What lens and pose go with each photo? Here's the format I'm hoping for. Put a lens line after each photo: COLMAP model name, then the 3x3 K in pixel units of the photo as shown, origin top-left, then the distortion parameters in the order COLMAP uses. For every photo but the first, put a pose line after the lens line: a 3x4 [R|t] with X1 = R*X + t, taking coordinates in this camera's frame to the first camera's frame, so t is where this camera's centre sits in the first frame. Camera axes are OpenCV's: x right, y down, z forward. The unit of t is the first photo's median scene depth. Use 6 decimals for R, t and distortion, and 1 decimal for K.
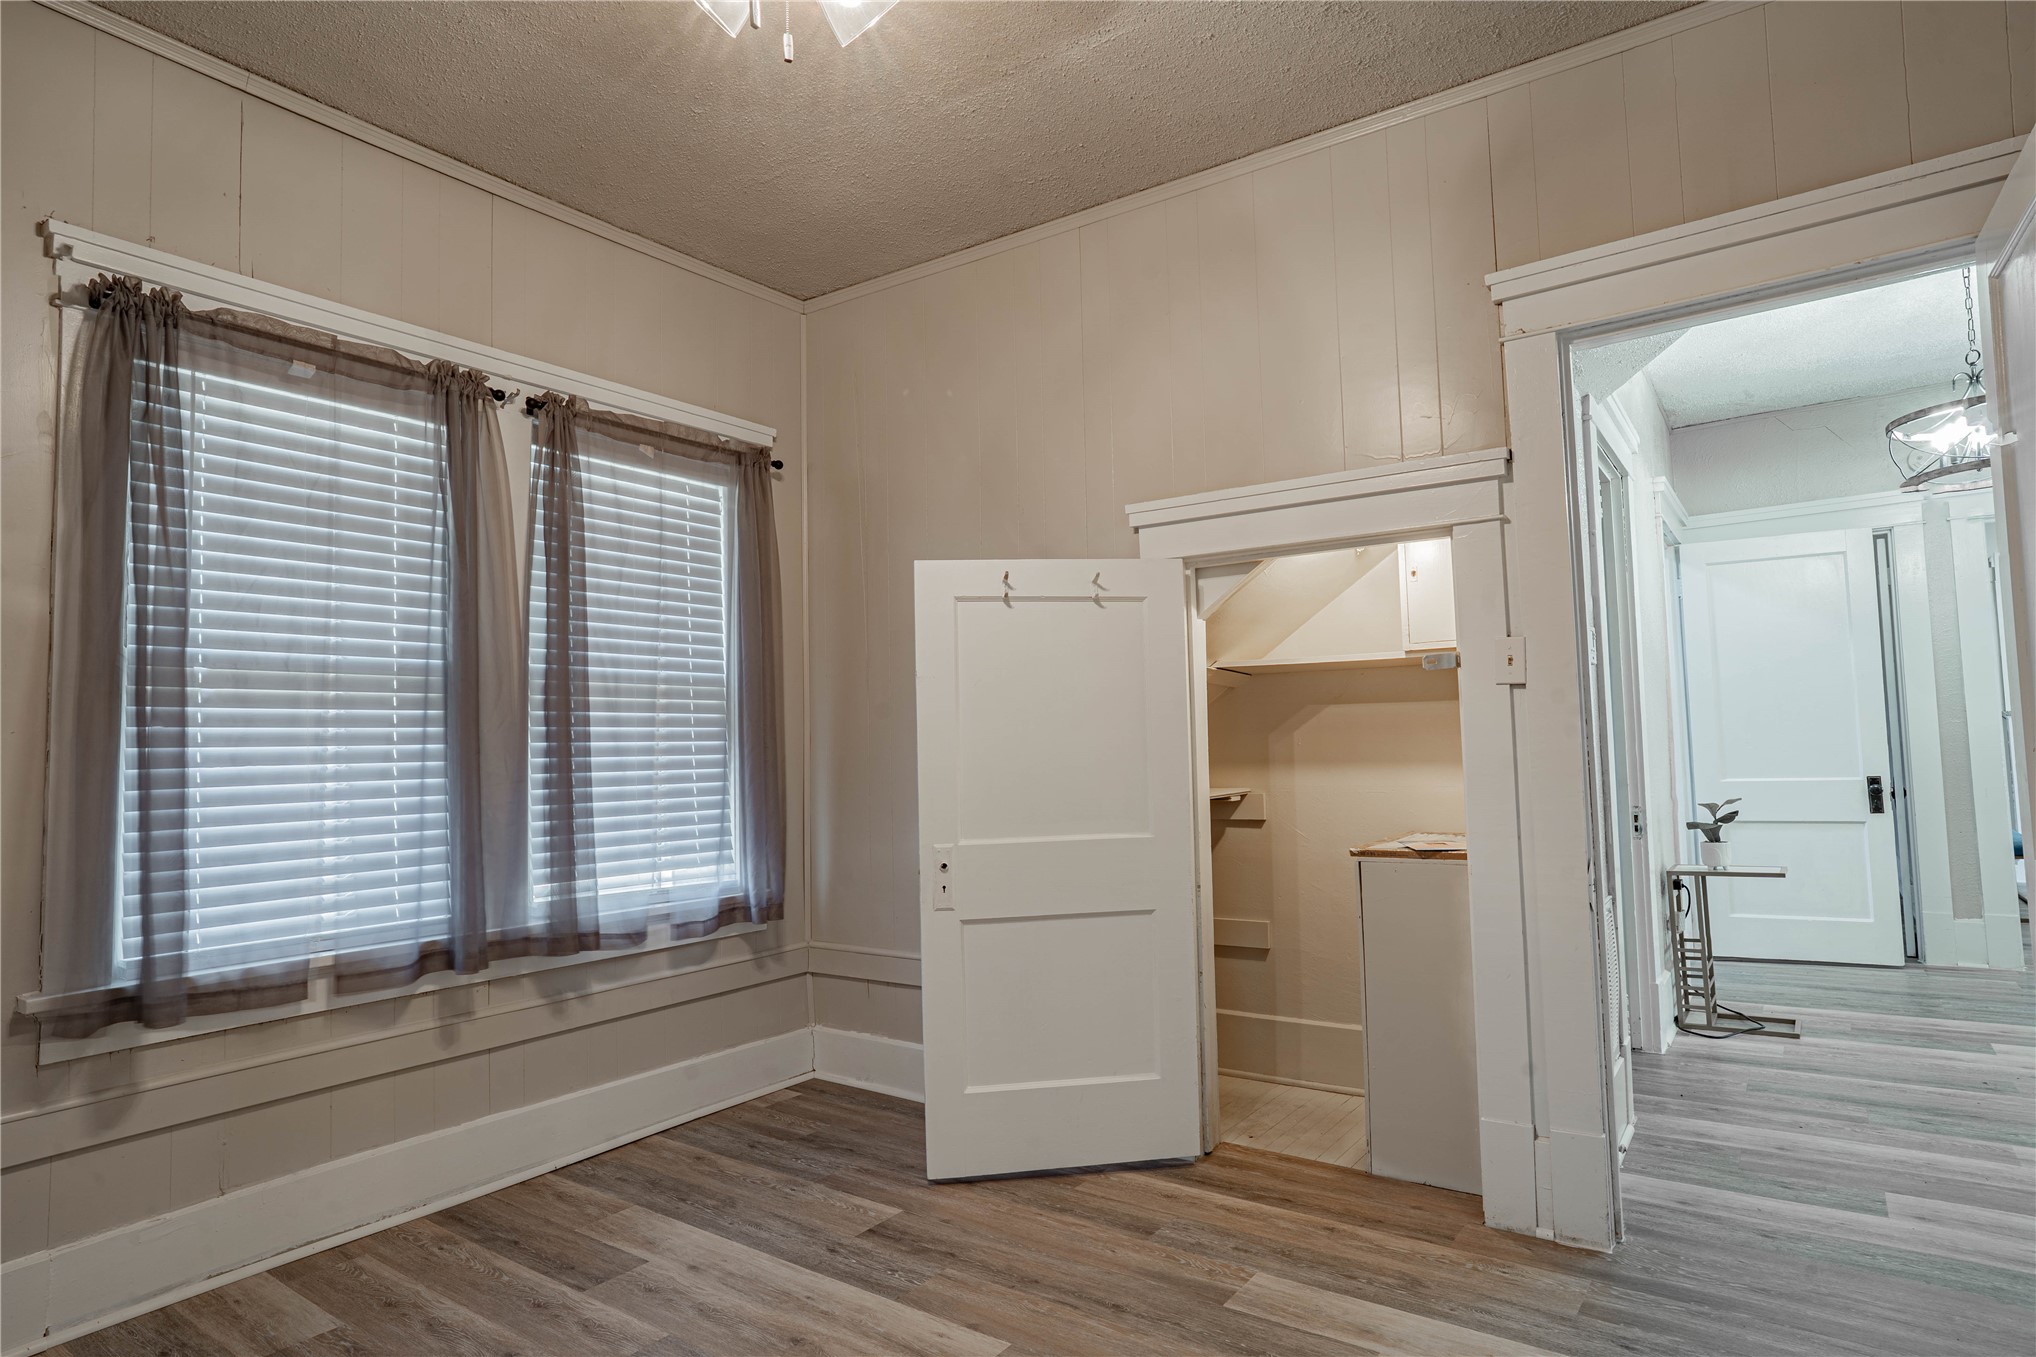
lens RADIAL K [[1141.2, 0, 1021.6], [0, 1141.2, 674.1], [0, 0, 1]] dist [-0.059777, 0.046194]
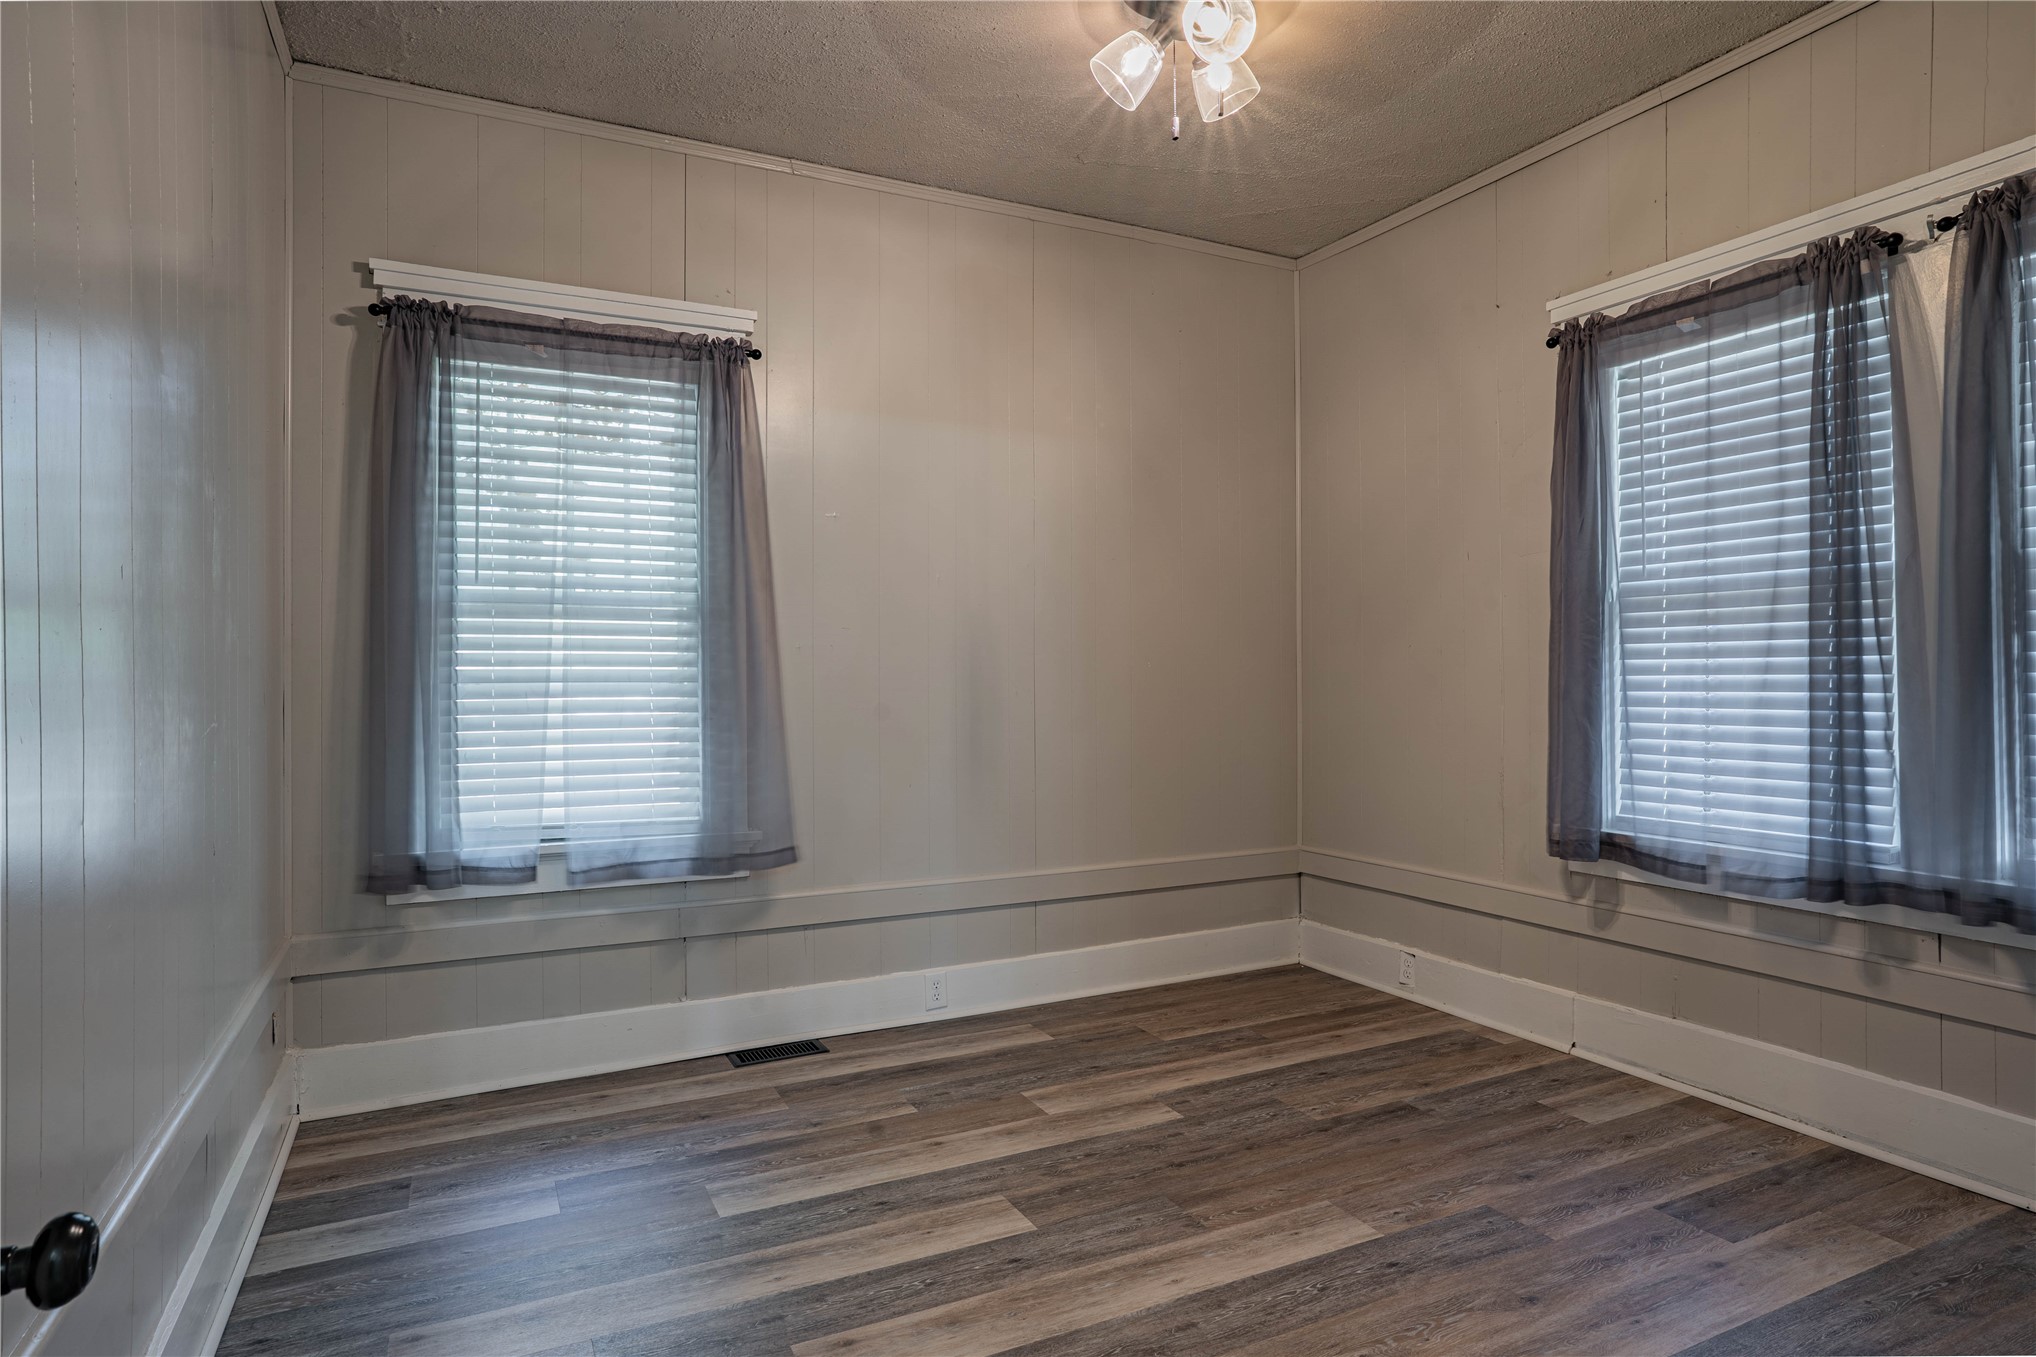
lens RADIAL K [[1141.2, 0, 1021.6], [0, 1141.2, 674.1], [0, 0, 1]] dist [-0.059777, 0.046194]
pose [[-0.476278, 0.019016, -0.879089, 0.697140], [0.066807, 0.997659, -0.014614, 0.052654], [0.876753, -0.065690, -0.476433, 0.955560]]
